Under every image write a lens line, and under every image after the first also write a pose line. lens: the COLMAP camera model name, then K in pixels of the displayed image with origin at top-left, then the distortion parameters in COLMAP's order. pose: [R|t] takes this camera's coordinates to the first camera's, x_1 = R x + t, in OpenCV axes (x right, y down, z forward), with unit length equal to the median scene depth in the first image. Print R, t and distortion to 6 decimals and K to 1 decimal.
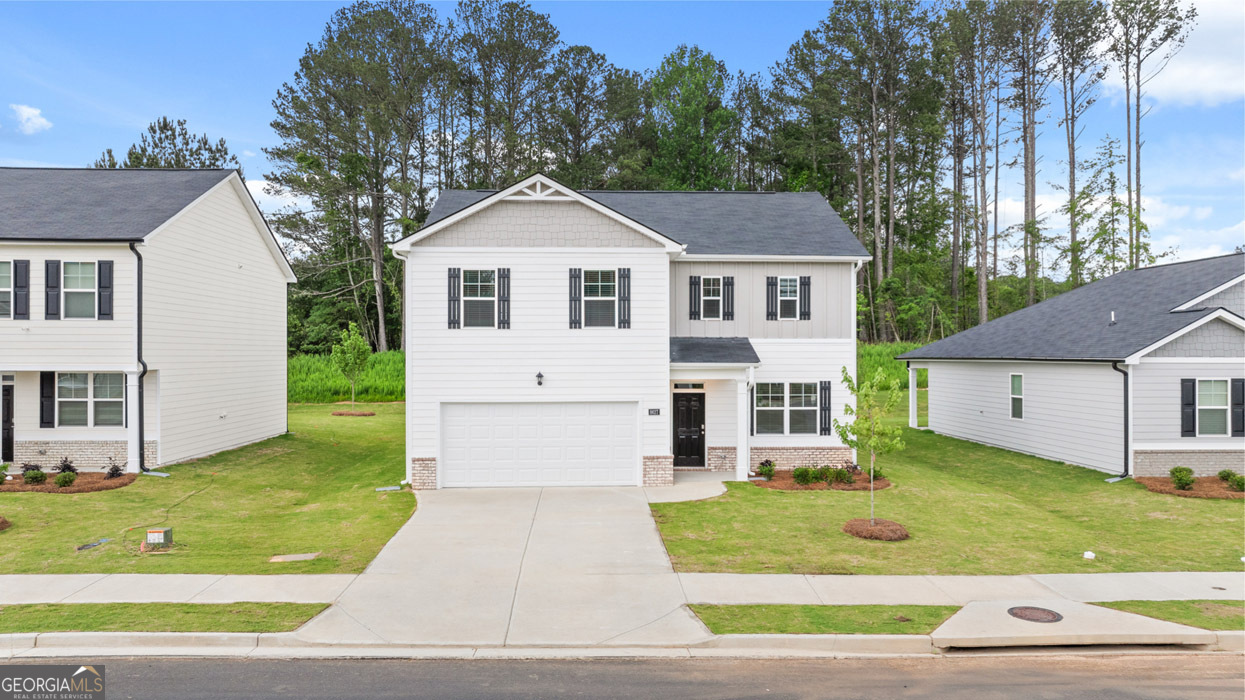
lens RADIAL K [[882.5, 0, 625.6], [0, 882.5, 352.0], [0, 0, 1]] dist [-0.044168, 0.050658]
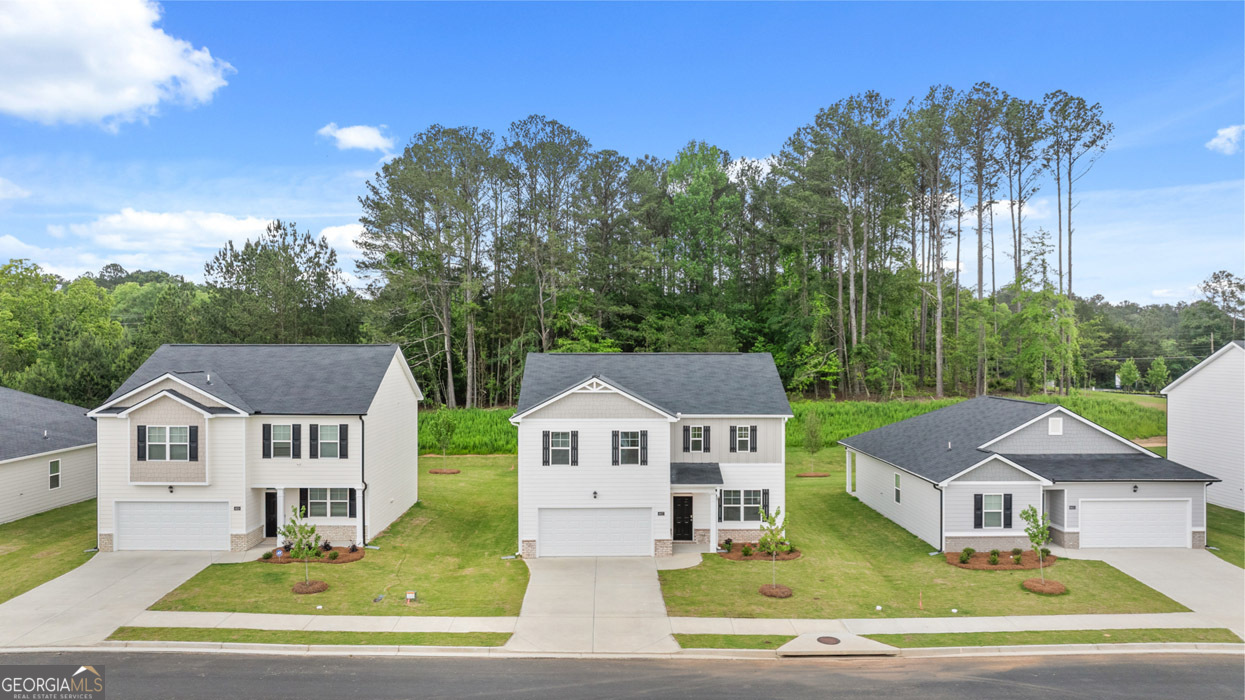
lens RADIAL K [[878.1, 0, 622.5], [0, 878.1, 350.0], [0, 0, 1]] dist [-0.019027, -0.000780]
pose [[0.999637, 0.000011, -0.026933, 0.002801], [0.000193, 0.999971, 0.007566, -0.265905], [0.026932, -0.007569, 0.999609, -0.720233]]
